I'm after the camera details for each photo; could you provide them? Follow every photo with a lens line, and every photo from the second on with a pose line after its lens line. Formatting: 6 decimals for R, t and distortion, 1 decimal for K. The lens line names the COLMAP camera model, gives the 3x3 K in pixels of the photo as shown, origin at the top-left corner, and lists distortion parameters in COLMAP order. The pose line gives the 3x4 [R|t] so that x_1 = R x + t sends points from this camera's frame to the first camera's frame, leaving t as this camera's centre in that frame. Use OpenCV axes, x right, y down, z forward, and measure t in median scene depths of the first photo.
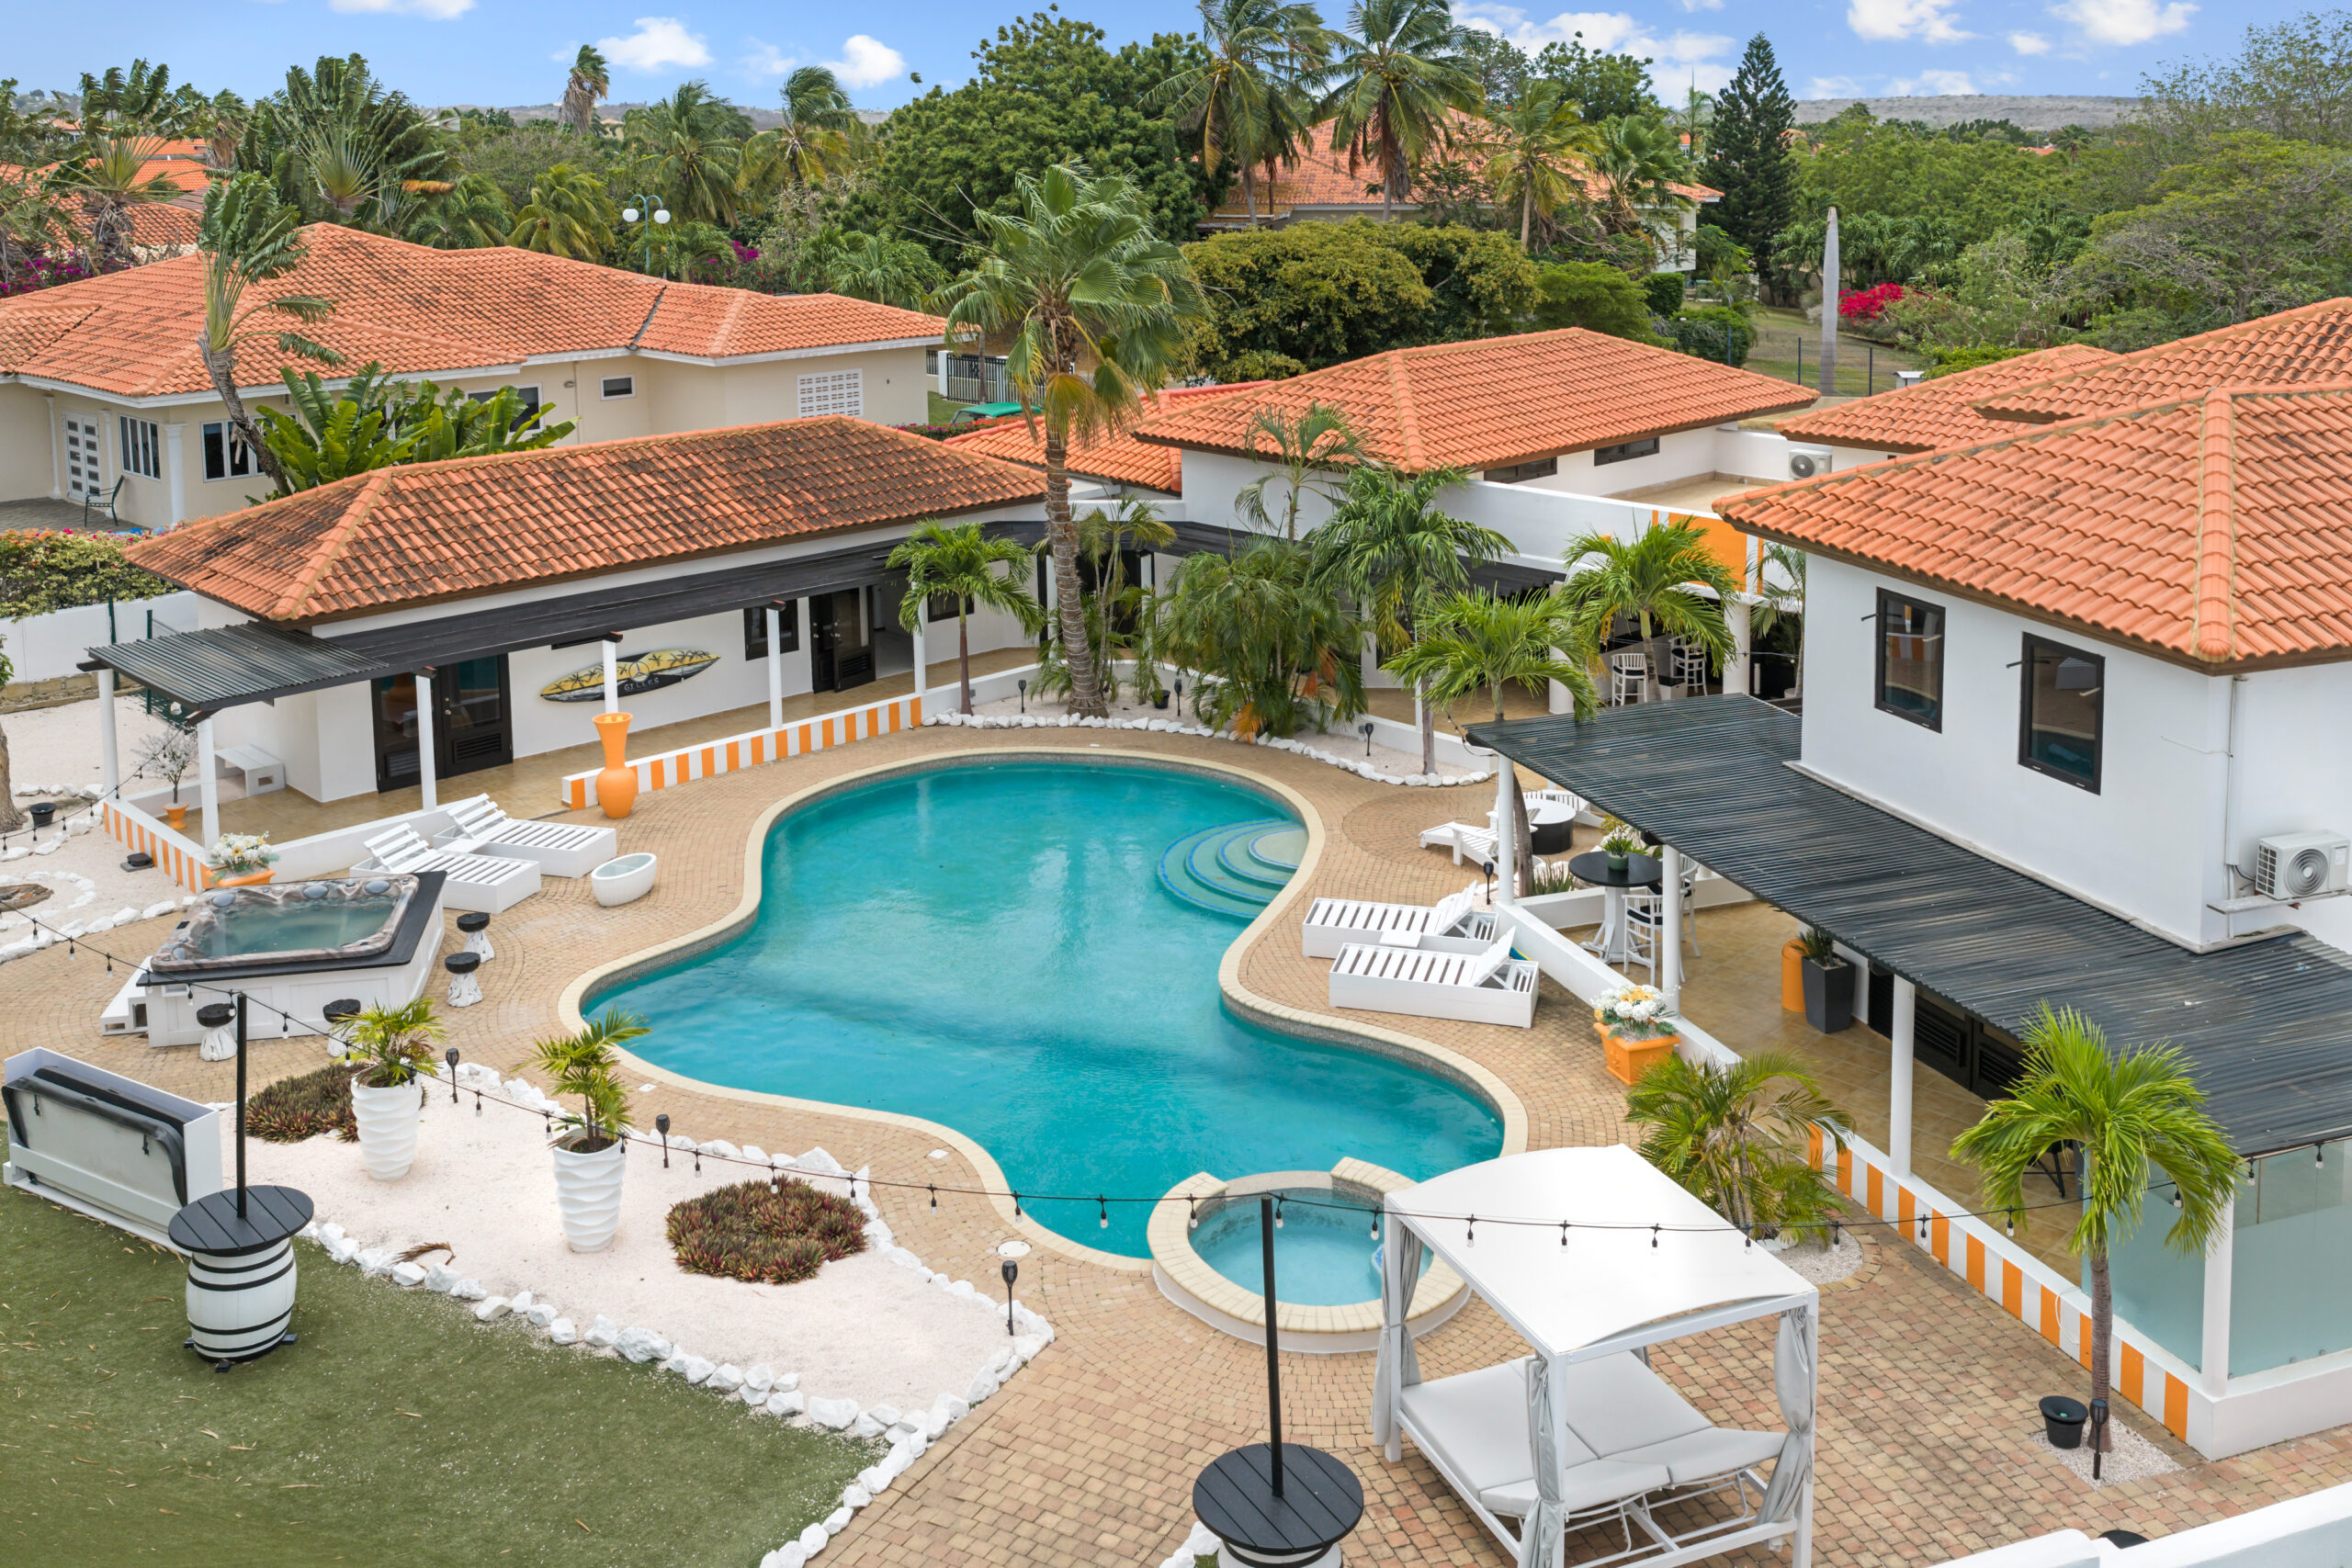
lens RADIAL K [[2164.4, 0, 1169.2], [0, 2164.4, 695.5], [0, 0, 1]] dist [0.007027, 0.000978]
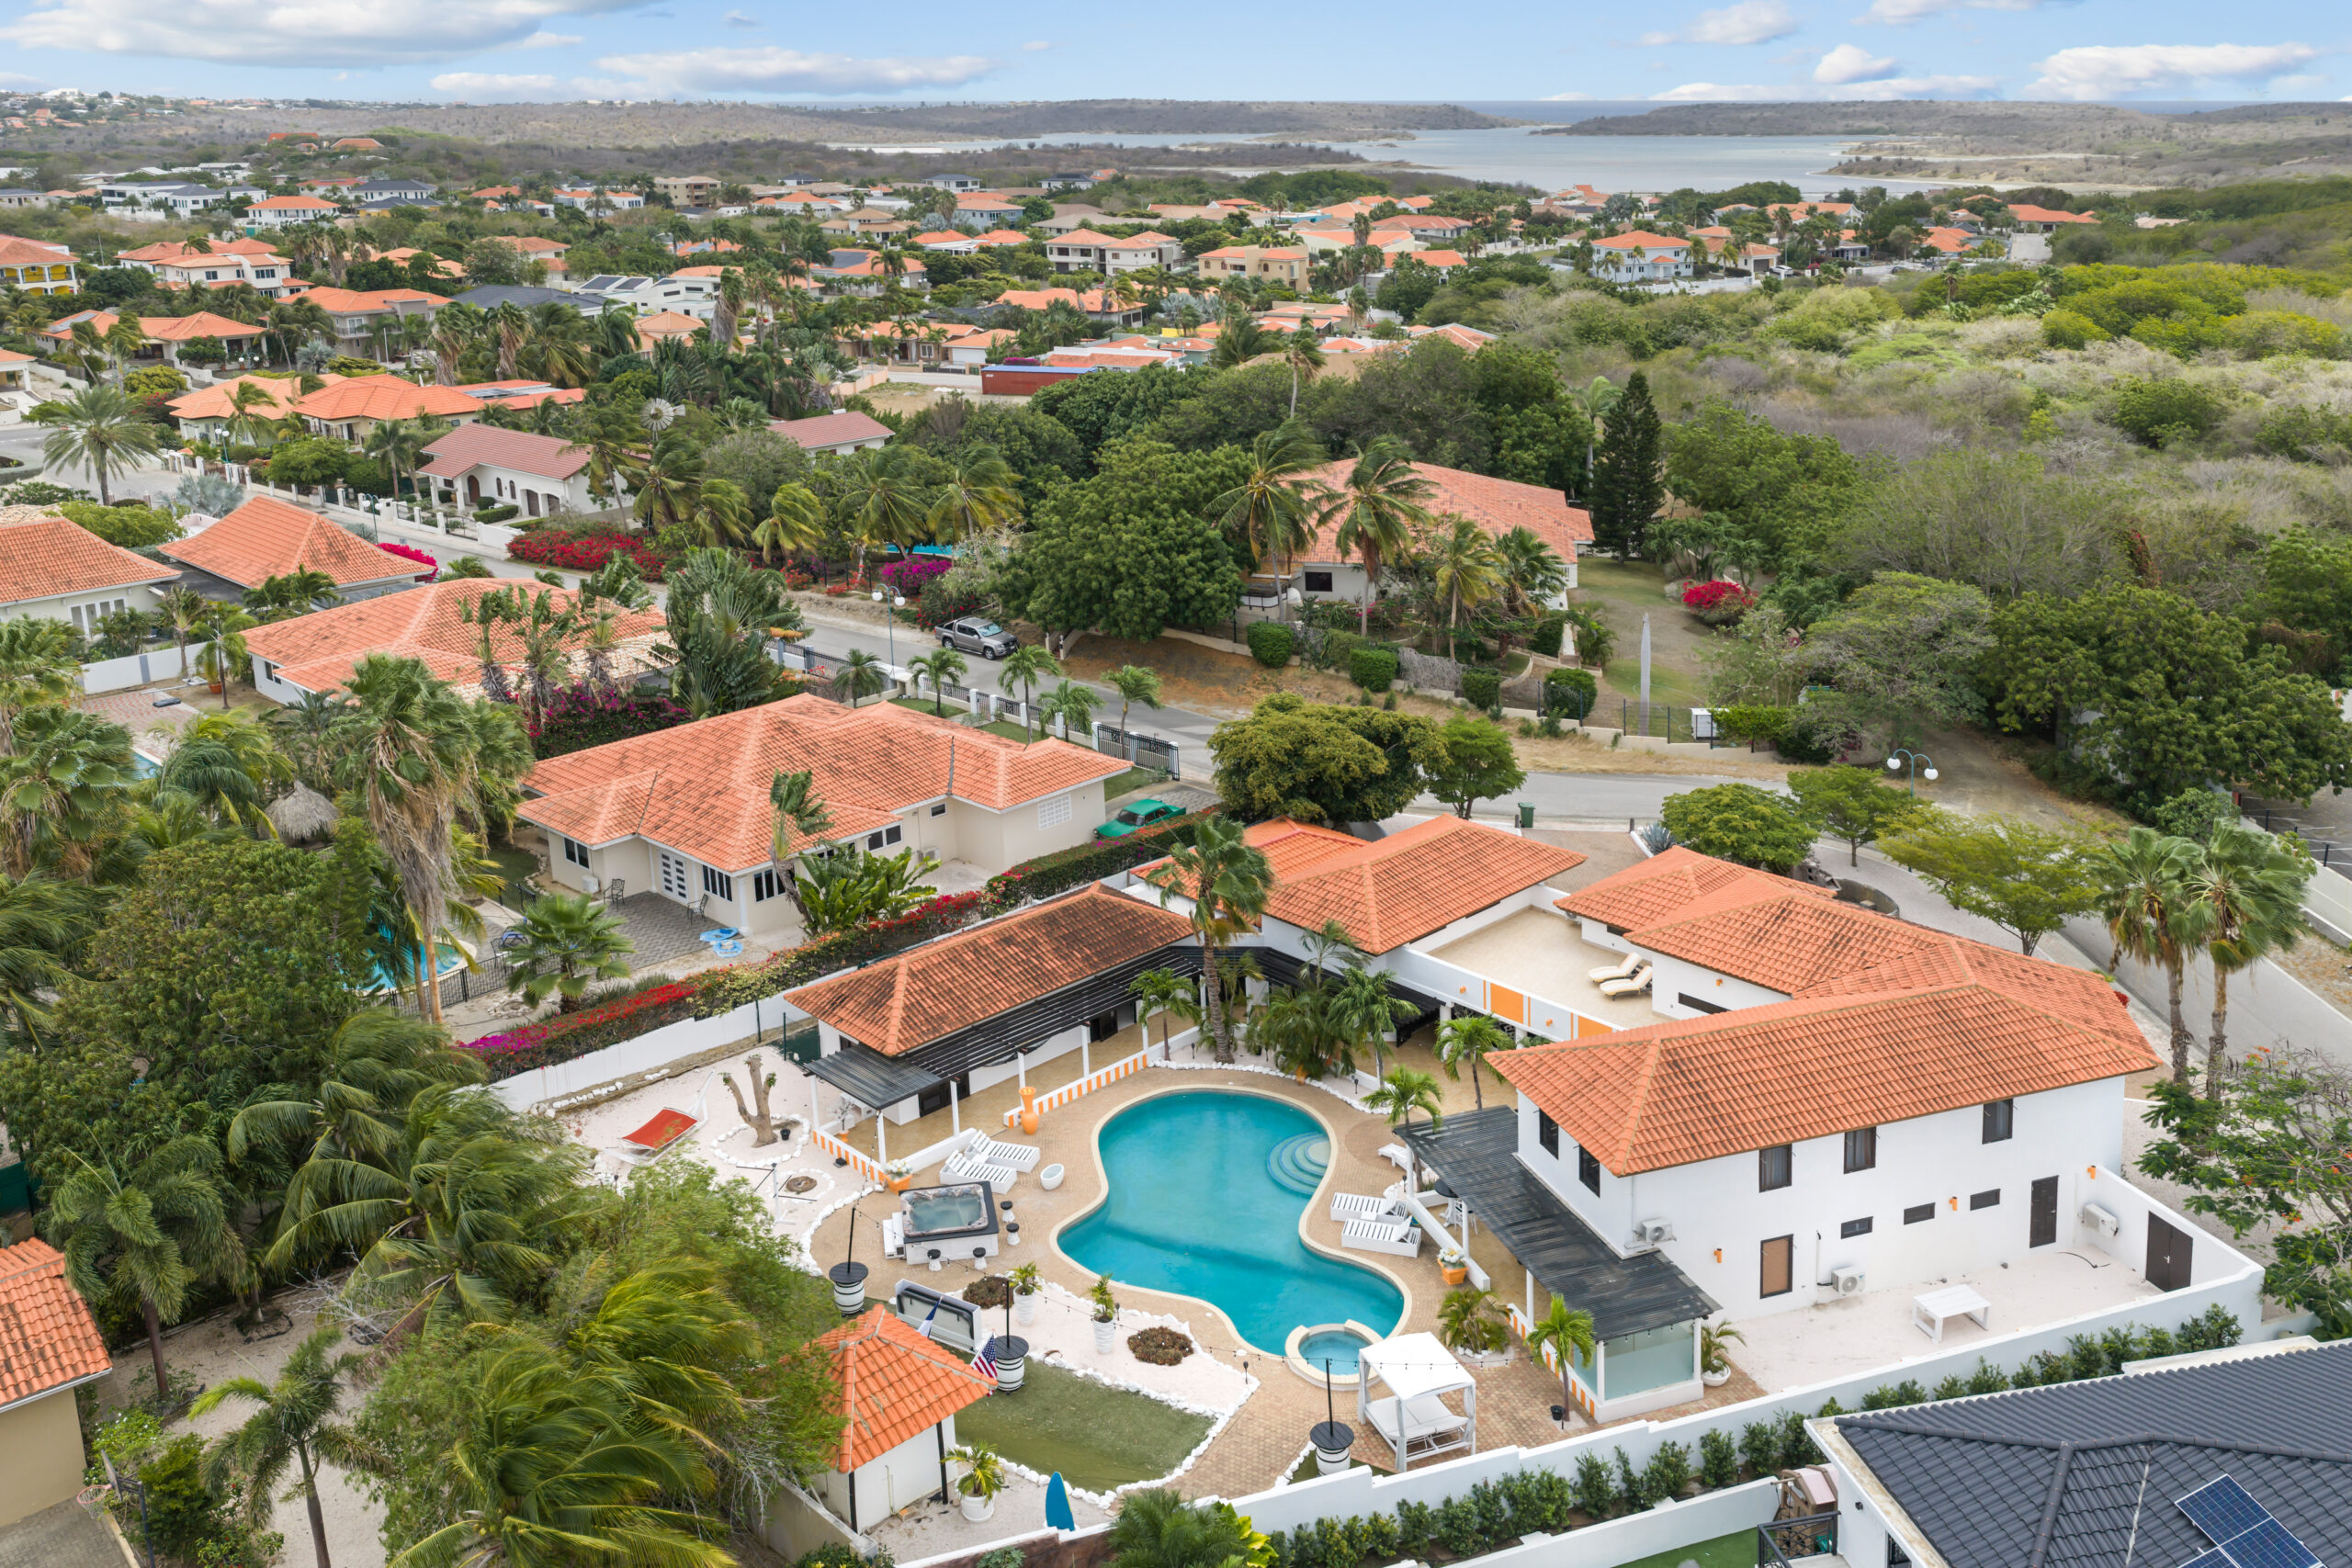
lens RADIAL K [[2014.9, 0, 1140.8], [0, 2014.9, 679.0], [0, 0, 1]] dist [0.007409, -0.026710]
pose [[0.999886, -0.005326, -0.014132, -0.160173], [0.005433, 0.999957, 0.007519, -0.682818], [0.014091, -0.007595, 0.999872, -1.753935]]
